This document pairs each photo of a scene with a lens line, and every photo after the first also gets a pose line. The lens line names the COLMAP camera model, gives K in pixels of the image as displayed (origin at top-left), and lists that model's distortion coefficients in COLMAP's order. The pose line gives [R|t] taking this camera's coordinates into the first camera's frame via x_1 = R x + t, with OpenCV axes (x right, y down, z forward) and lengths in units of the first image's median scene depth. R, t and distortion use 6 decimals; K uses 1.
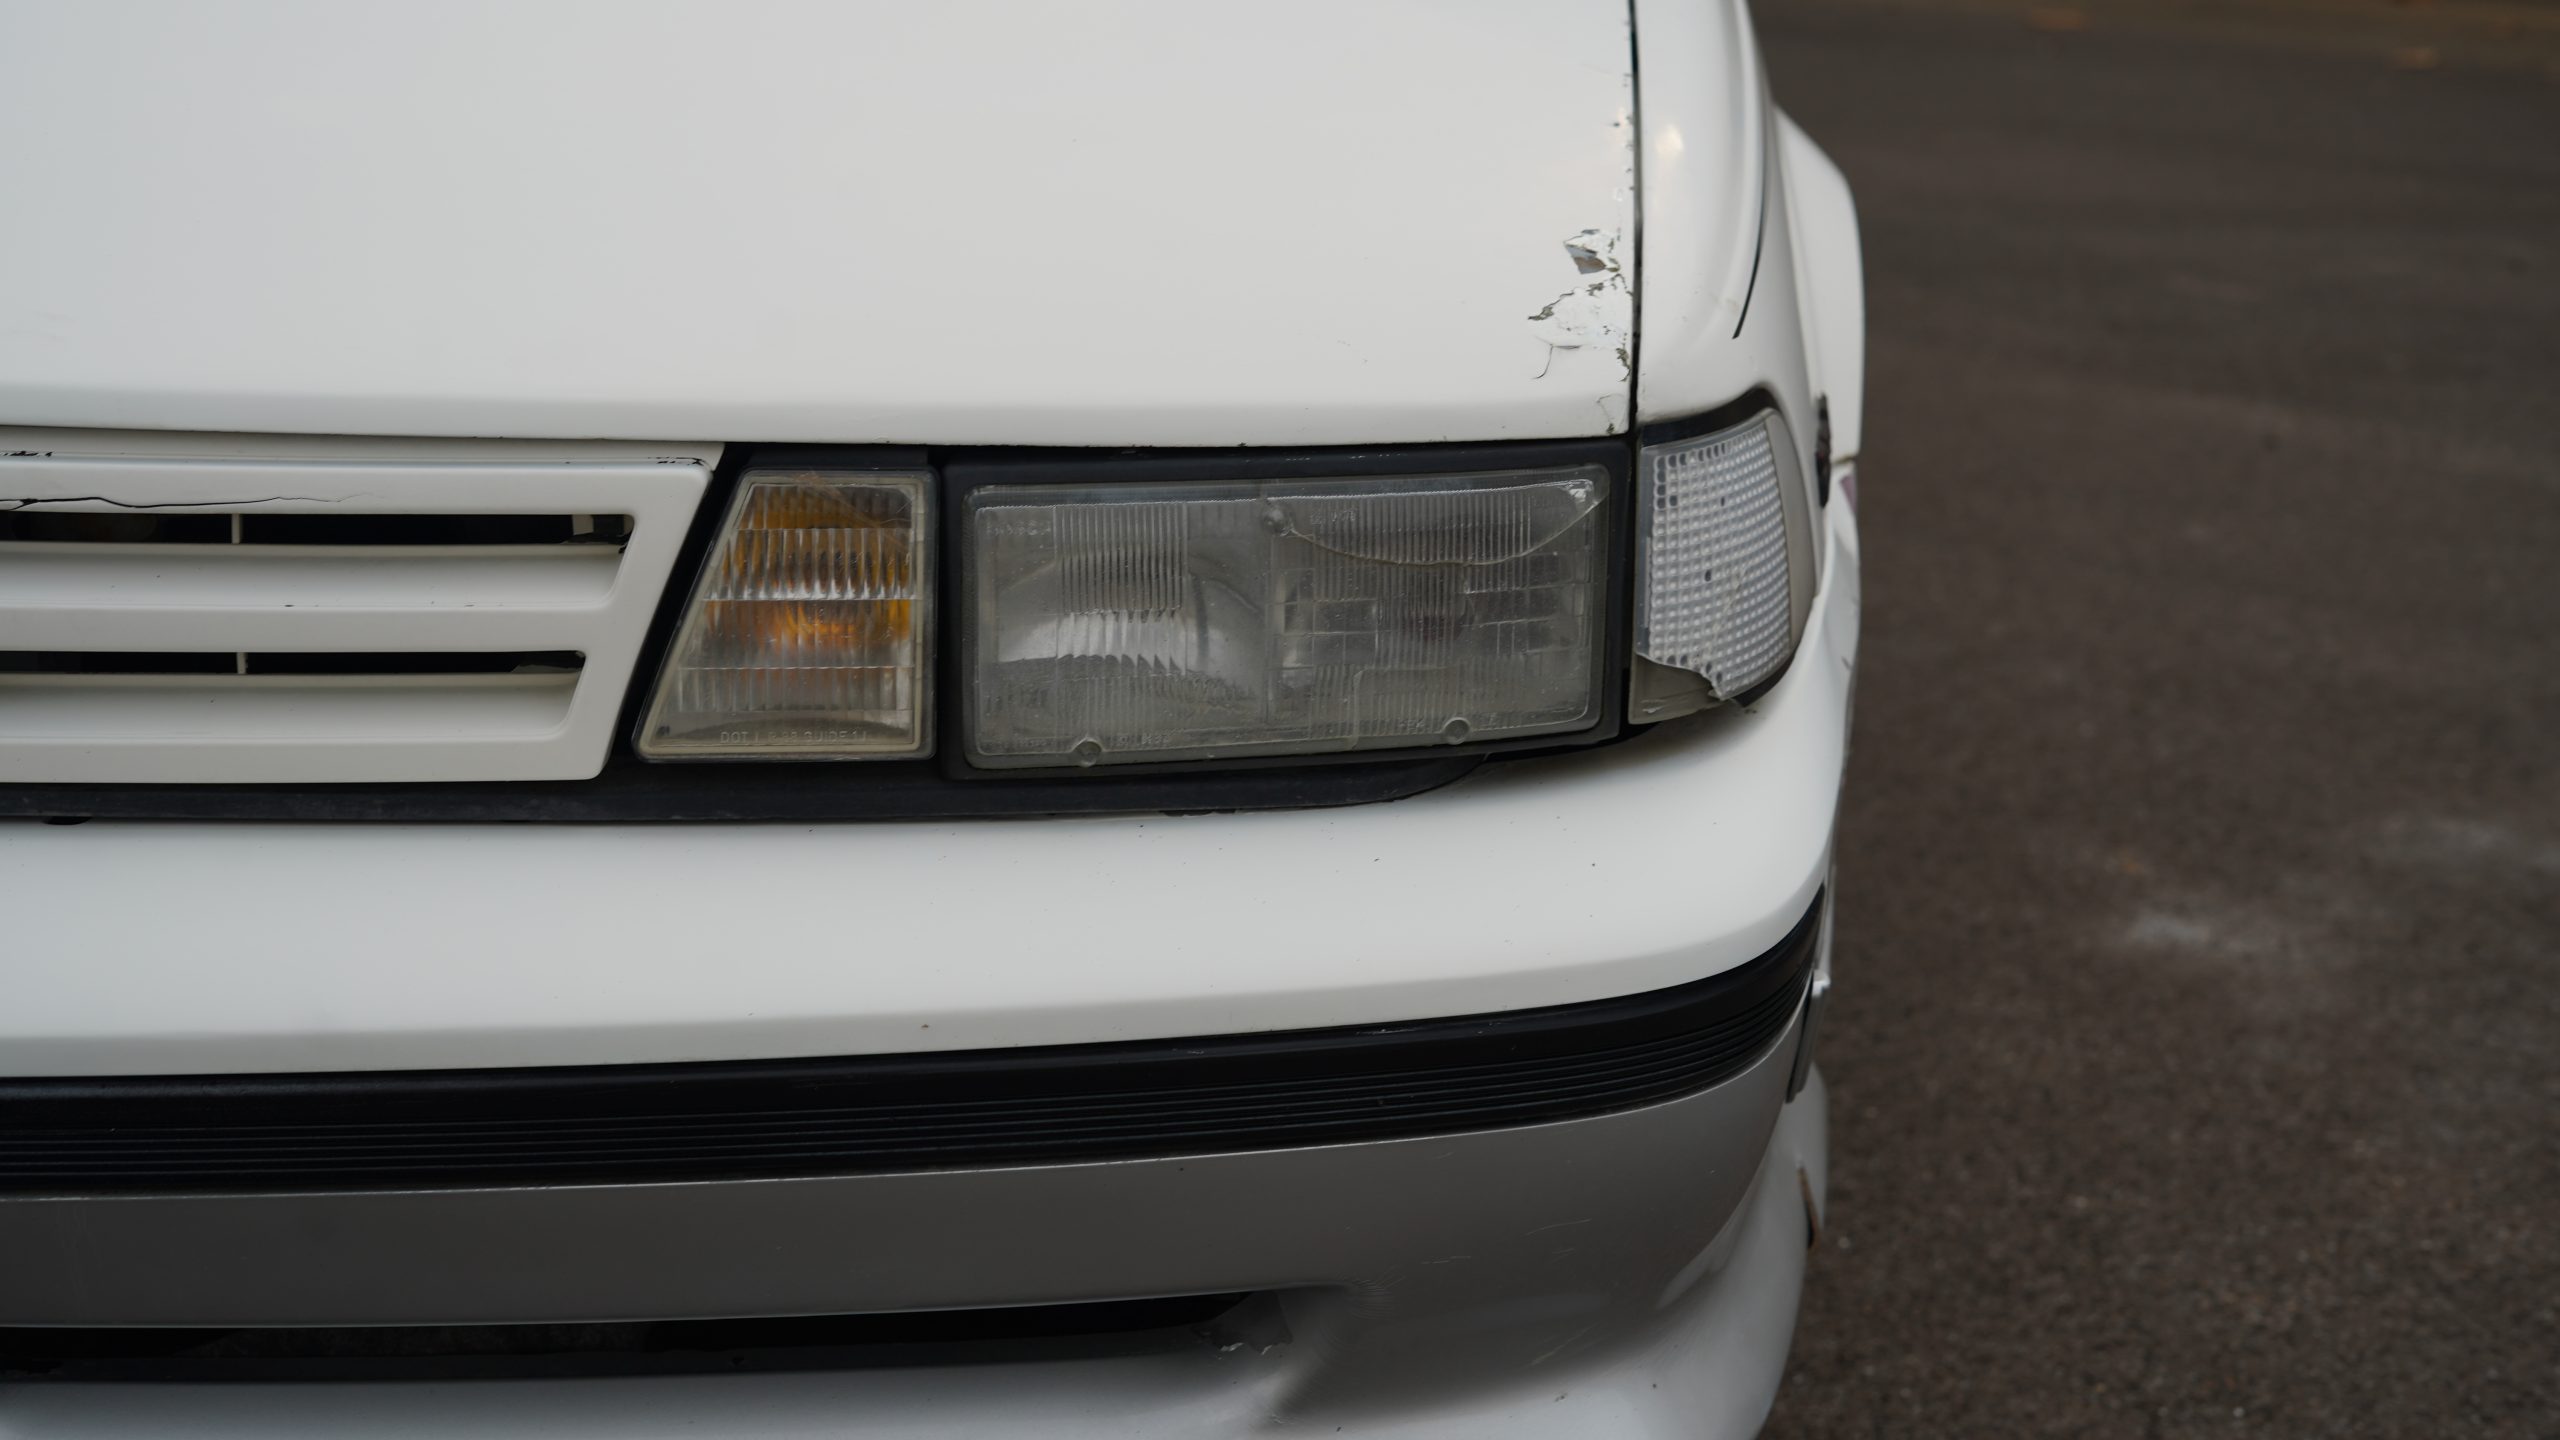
lens RADIAL K [[3840.3, 0, 1275.9], [0, 3840.3, 750.3], [0, 0, 1]] dist [-0.013540, -0.106218]
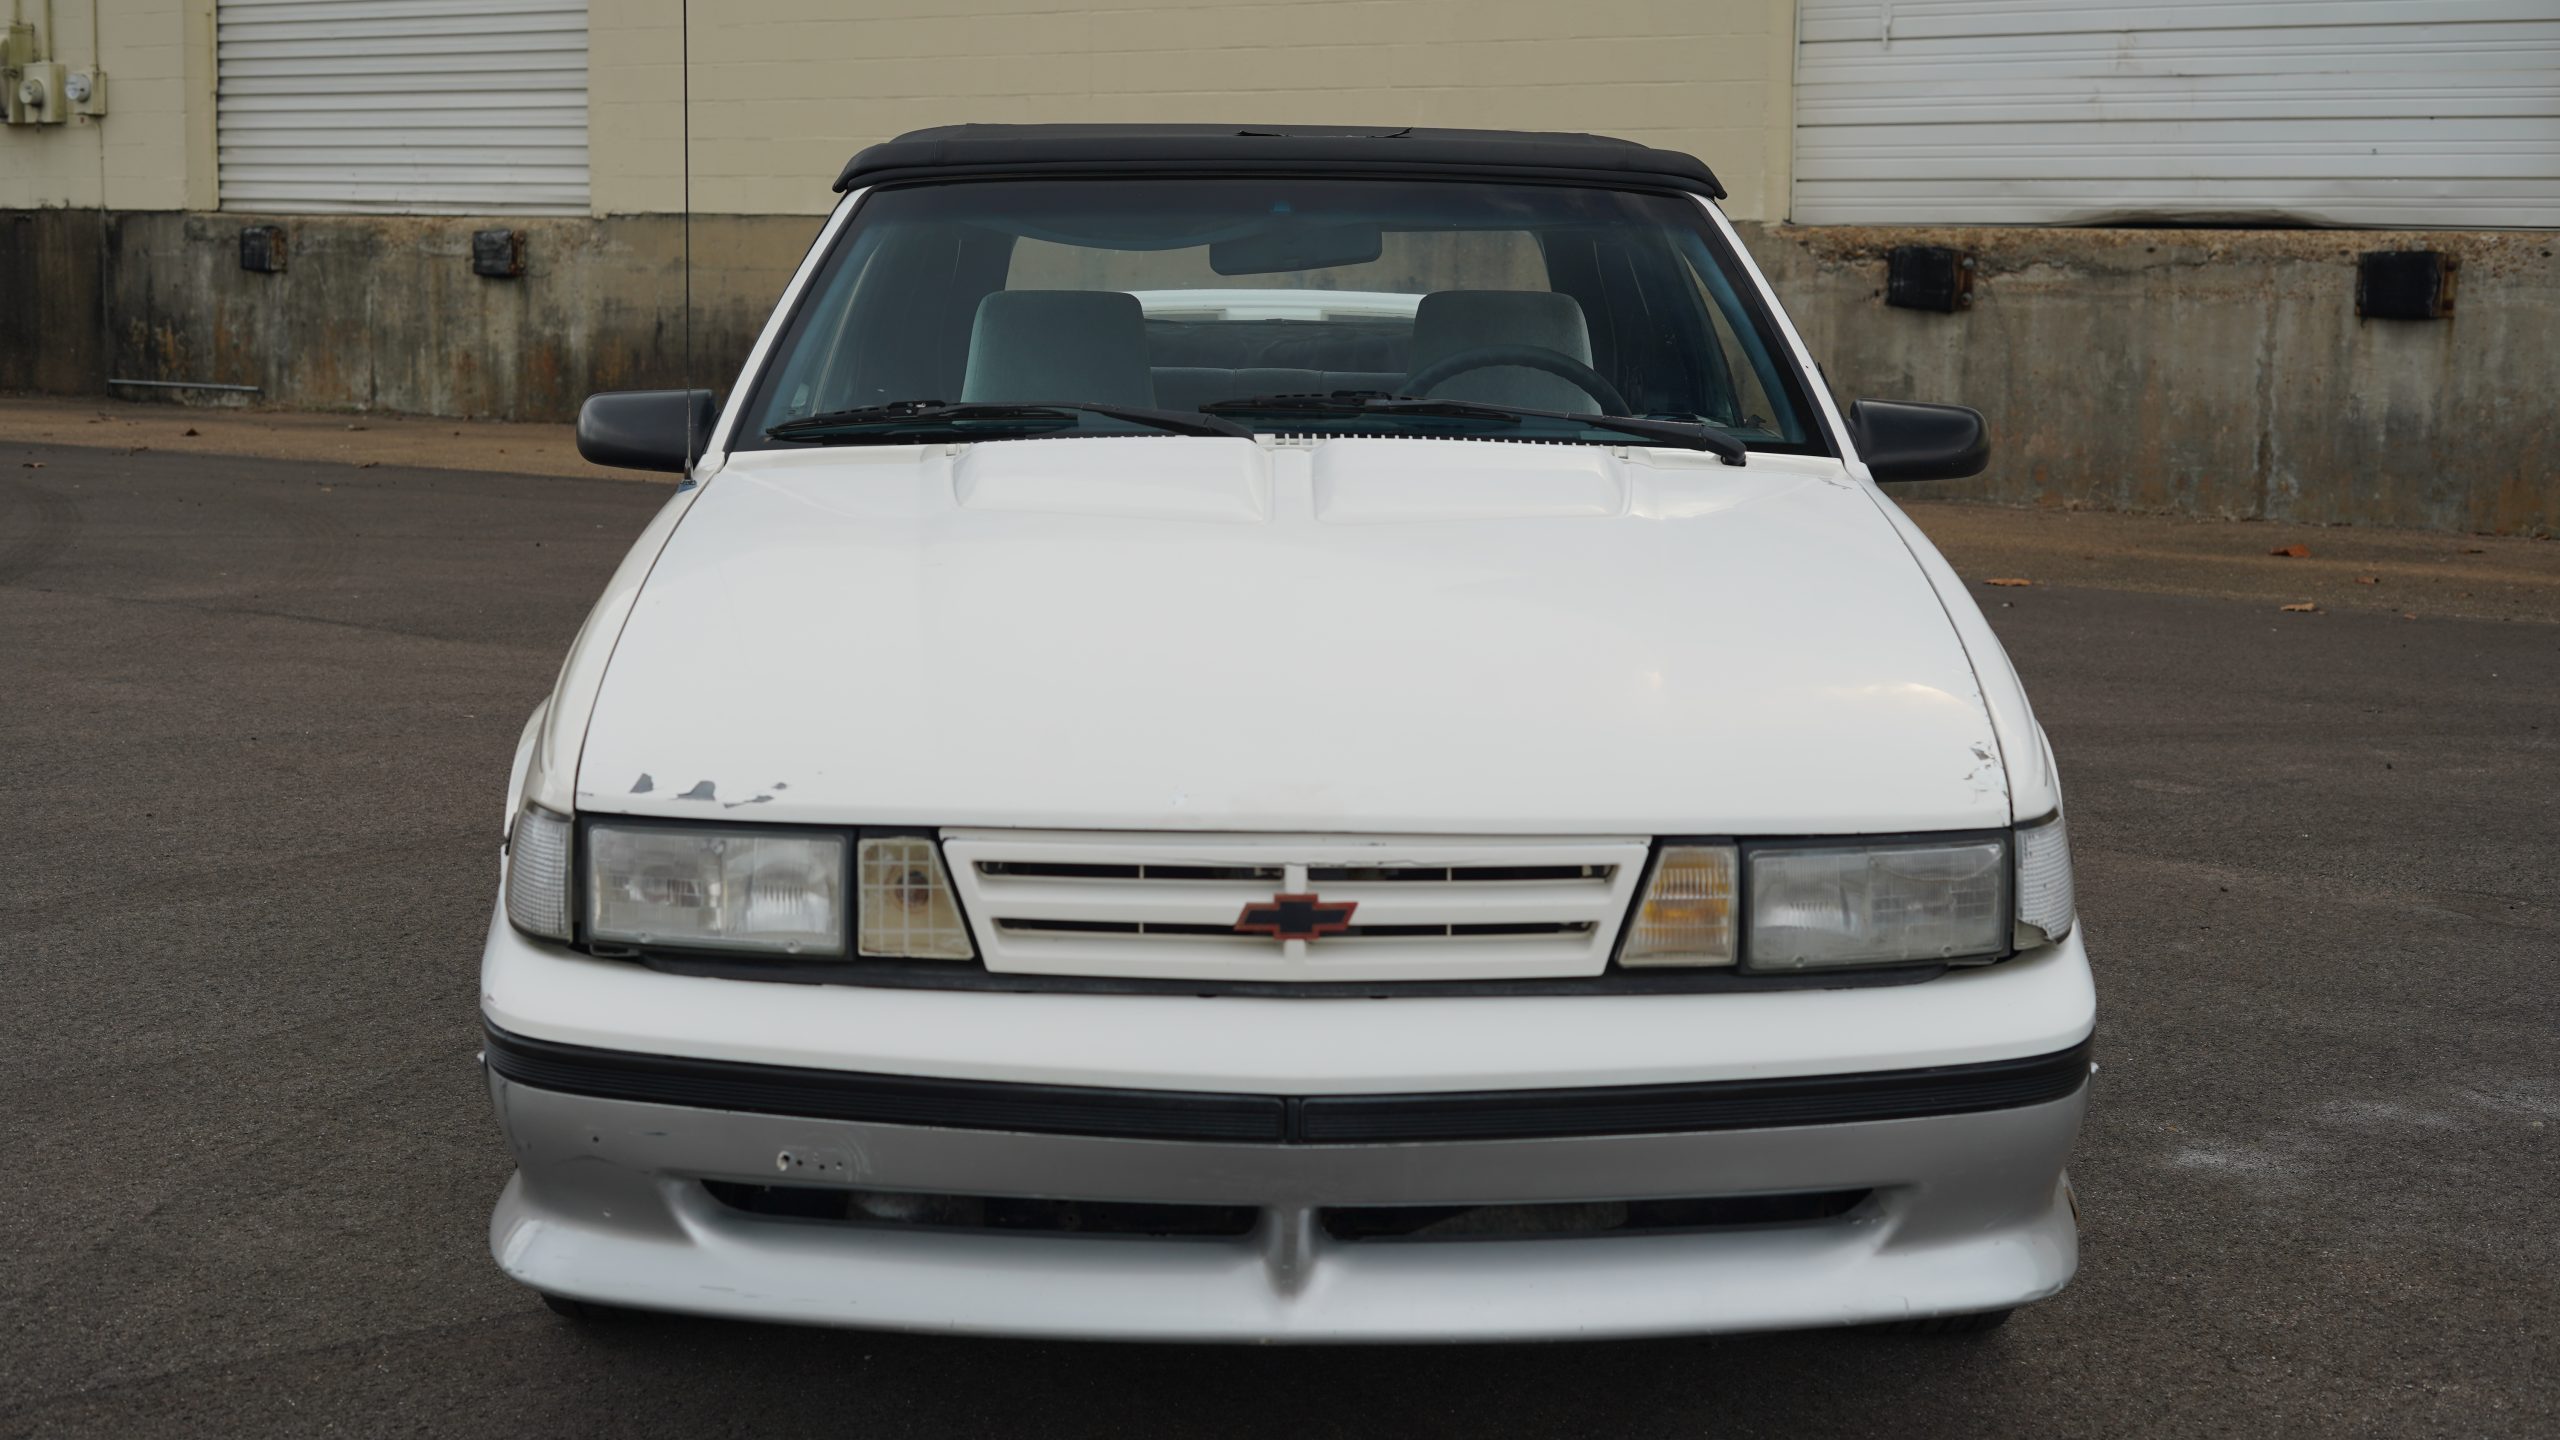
lens RADIAL K [[3779.4, 0, 1280.0], [0, 3779.4, 720.0], [0, 0, 1]] dist [-0.037921, 0.063825]
pose [[0.999514, -0.020853, 0.023178, -0.408972], [0.024039, 0.988853, -0.146944, 0.183319], [-0.019856, 0.147430, 0.988873, -1.299490]]
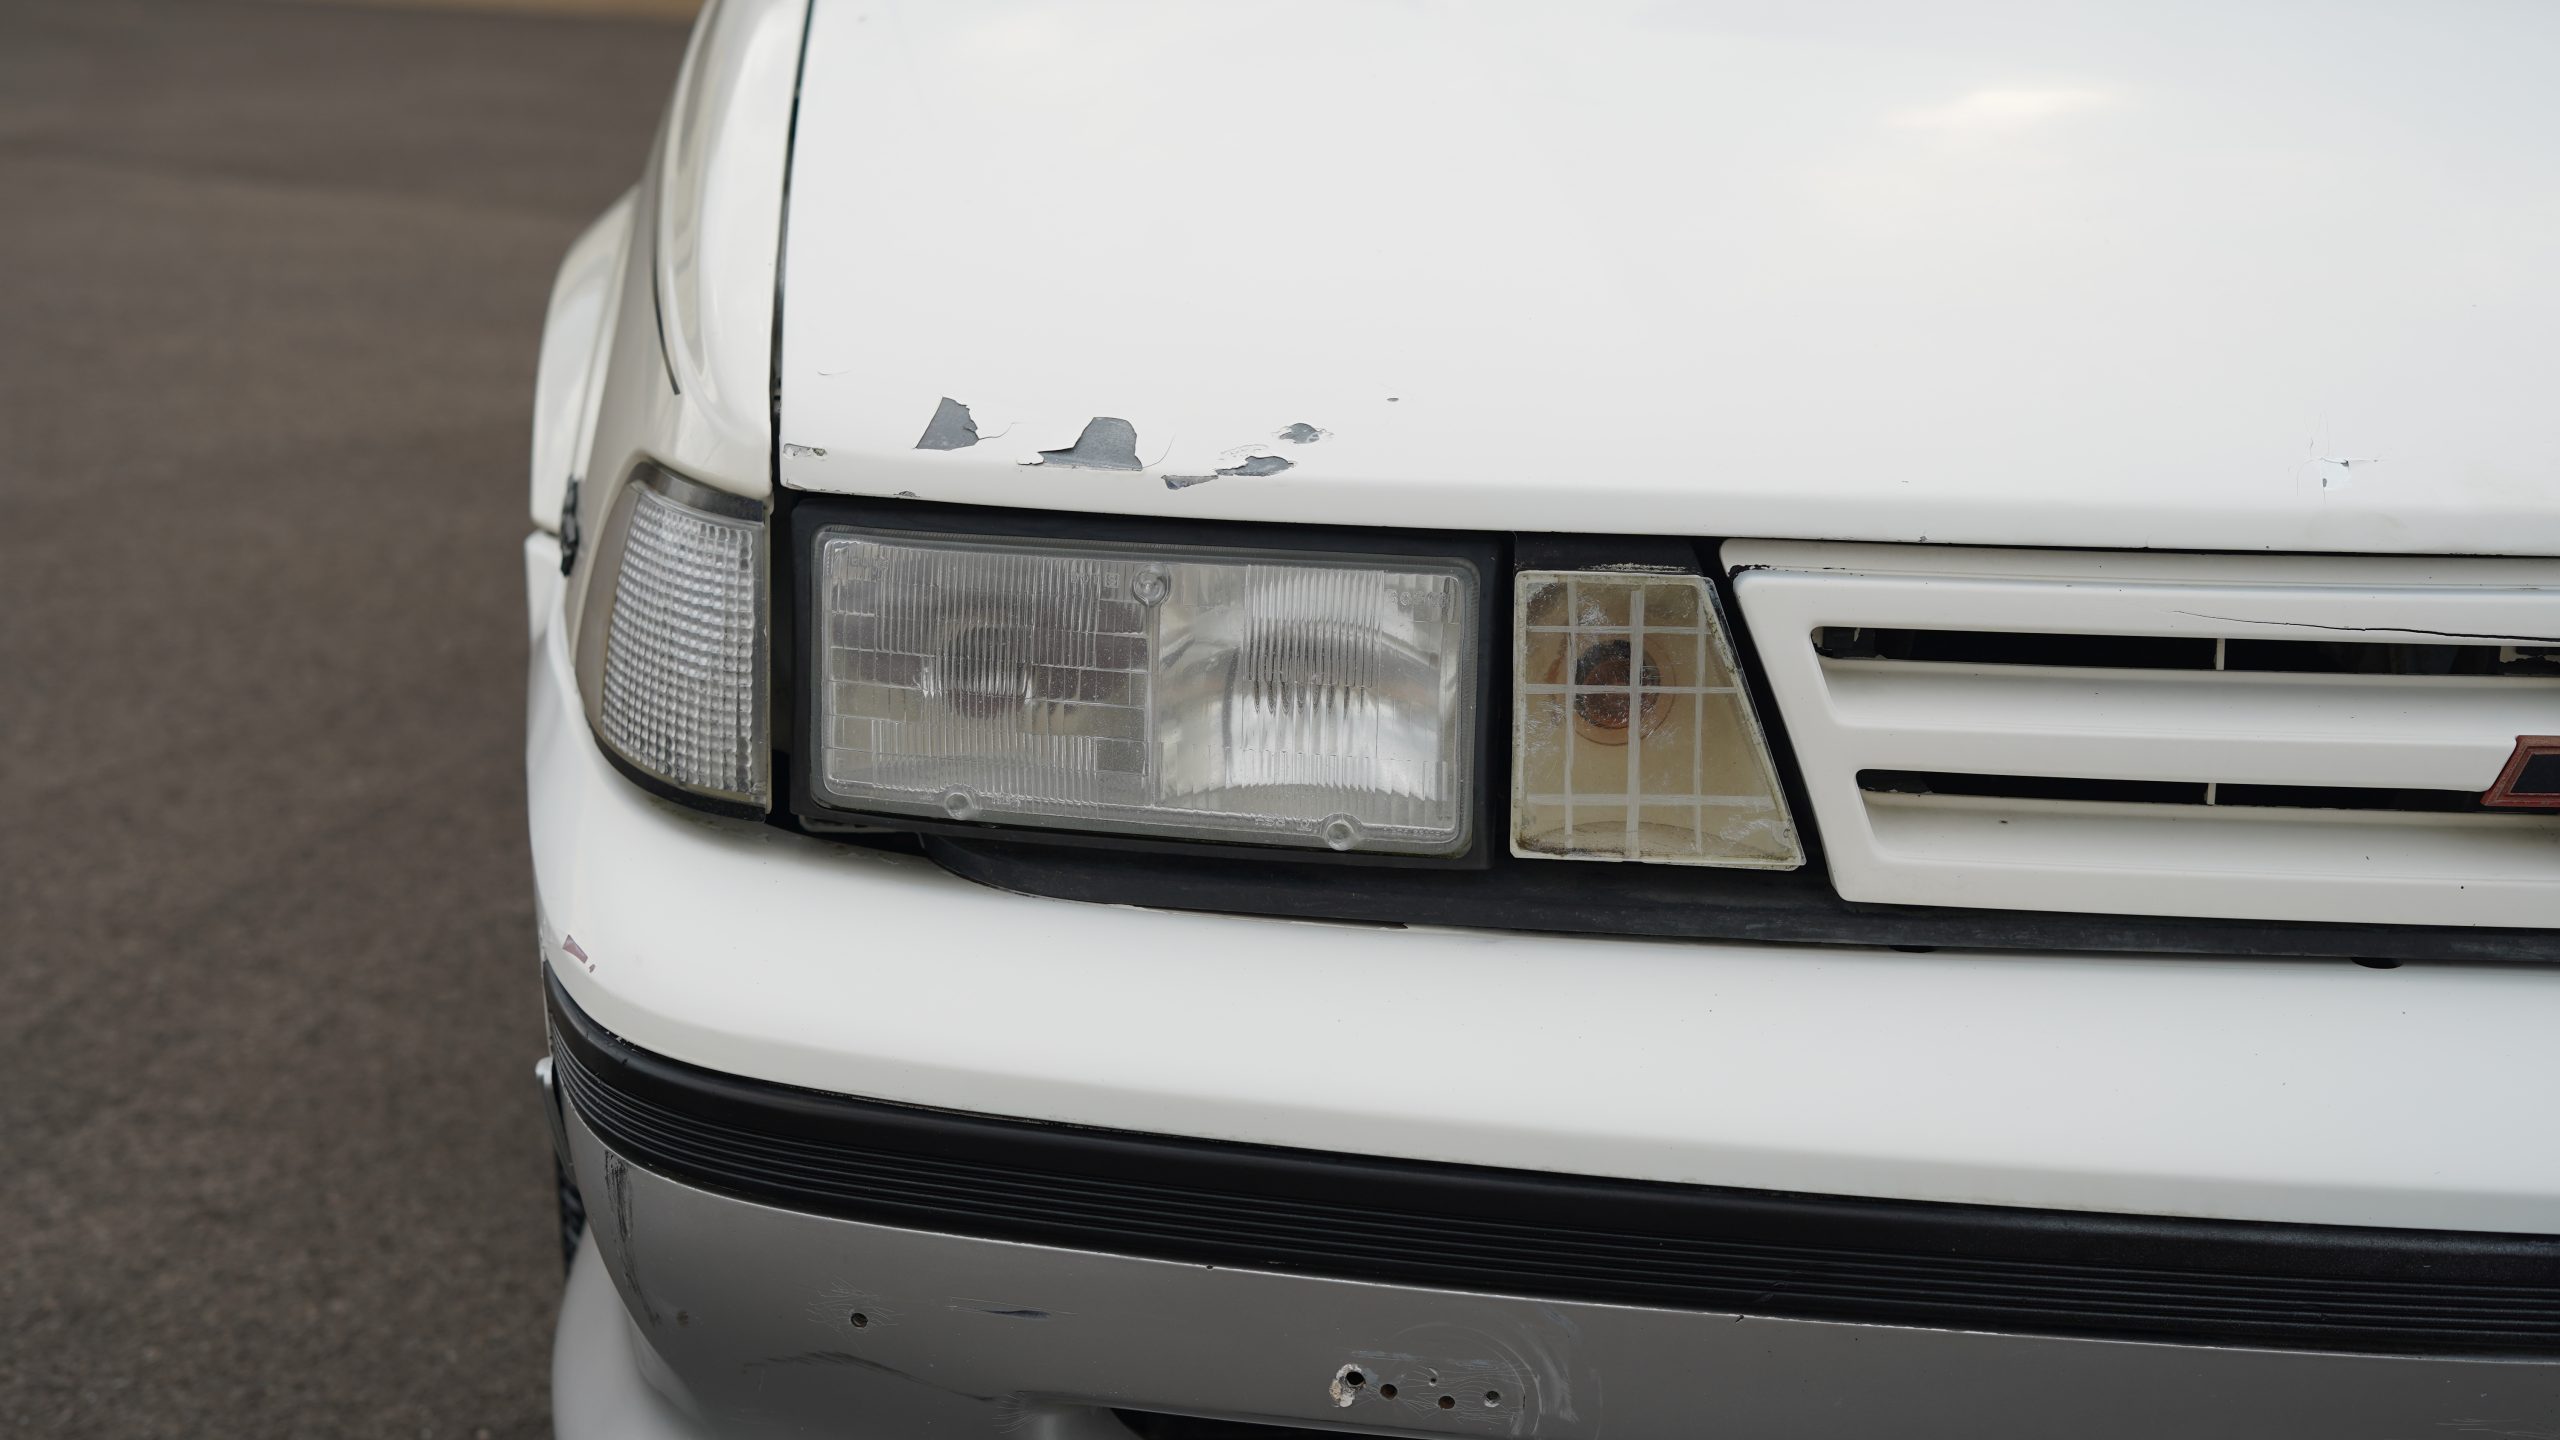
lens RADIAL K [[3840.3, 0, 1275.9], [0, 3840.3, 750.3], [0, 0, 1]] dist [-0.013540, -0.106218]
pose [[0.997947, -0.022157, 0.060088, -0.664894], [0.024022, 0.999246, -0.030490, 0.021496], [-0.059367, 0.031871, 0.997727, -0.201549]]
